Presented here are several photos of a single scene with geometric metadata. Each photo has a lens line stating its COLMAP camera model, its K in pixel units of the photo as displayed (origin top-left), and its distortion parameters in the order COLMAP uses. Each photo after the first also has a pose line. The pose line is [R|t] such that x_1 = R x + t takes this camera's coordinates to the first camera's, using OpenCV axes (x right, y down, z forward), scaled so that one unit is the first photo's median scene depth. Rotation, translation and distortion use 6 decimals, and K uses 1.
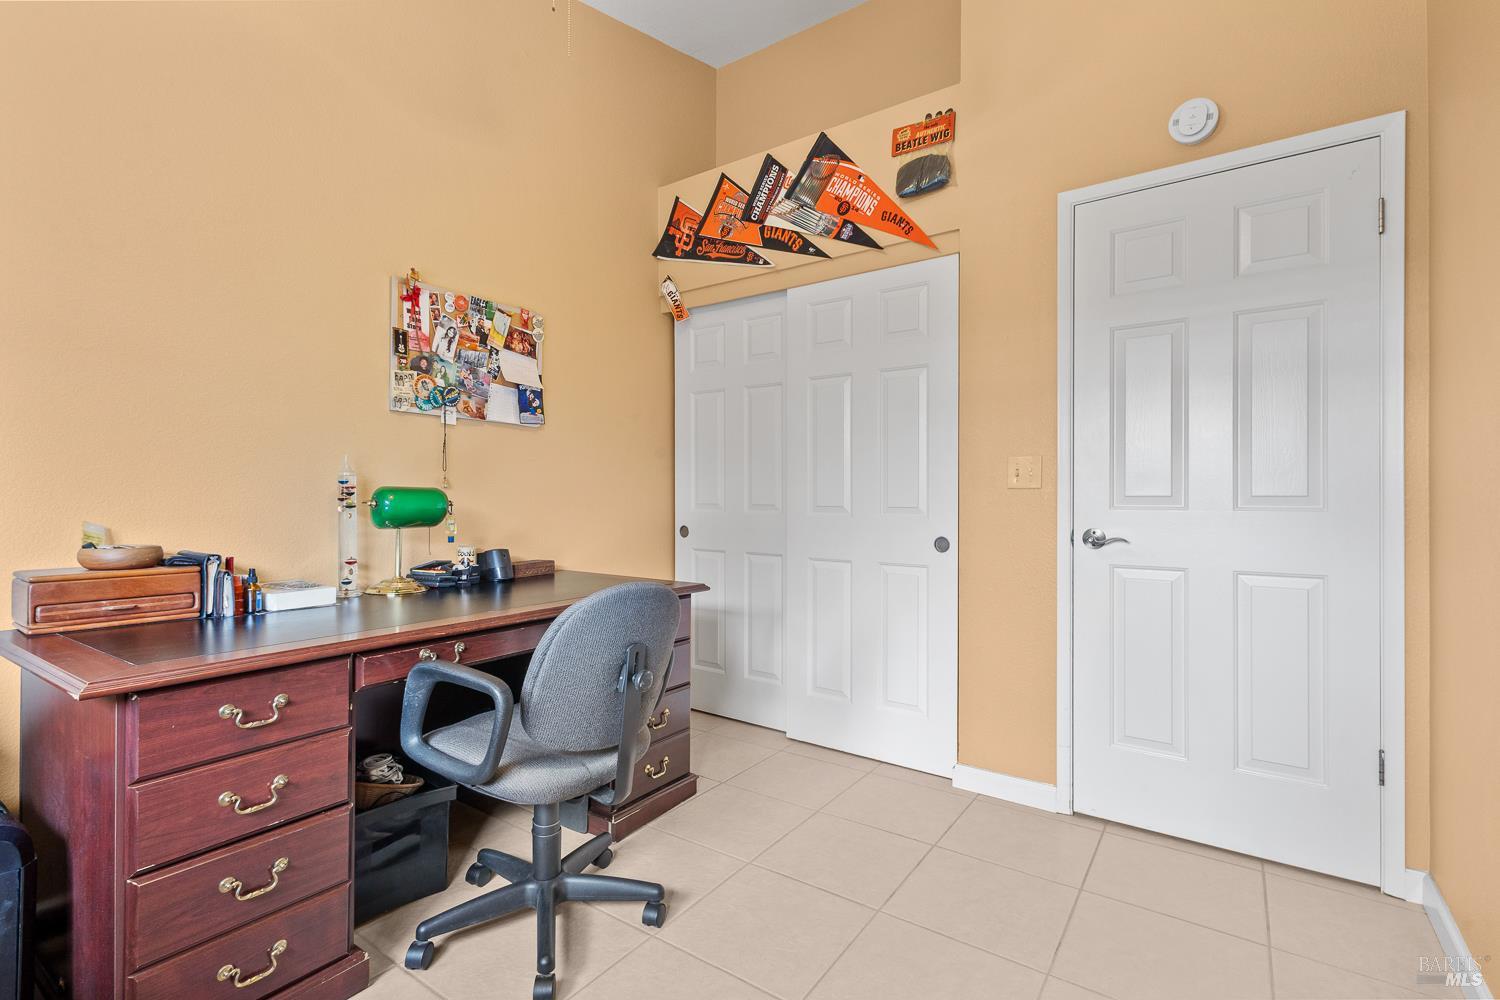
lens RADIAL K [[684.9, 0, 751.9], [0, 684.9, 500.2], [0, 0, 1]] dist [0.007497, -0.001744]
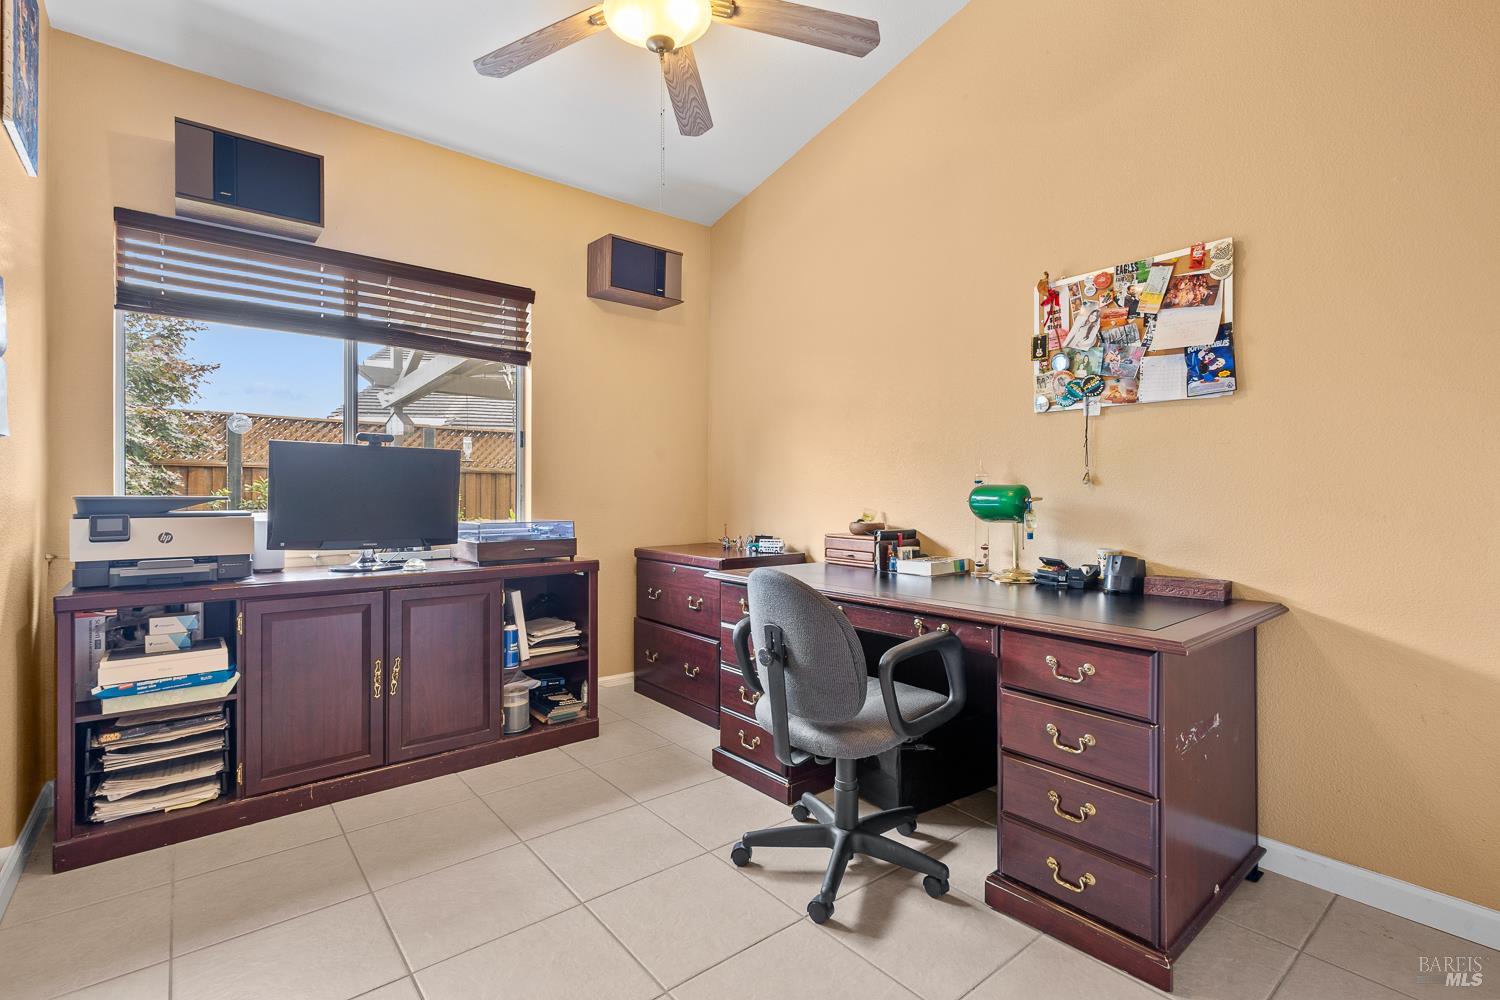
lens RADIAL K [[684.9, 0, 756.6], [0, 684.9, 492.1], [0, 0, 1]] dist [0.007497, -0.001744]
pose [[-0.277538, 0.007324, -0.960687, 0.578423], [0.006154, 0.999964, 0.005846, -0.014535], [0.960695, -0.004290, -0.277573, 0.808113]]
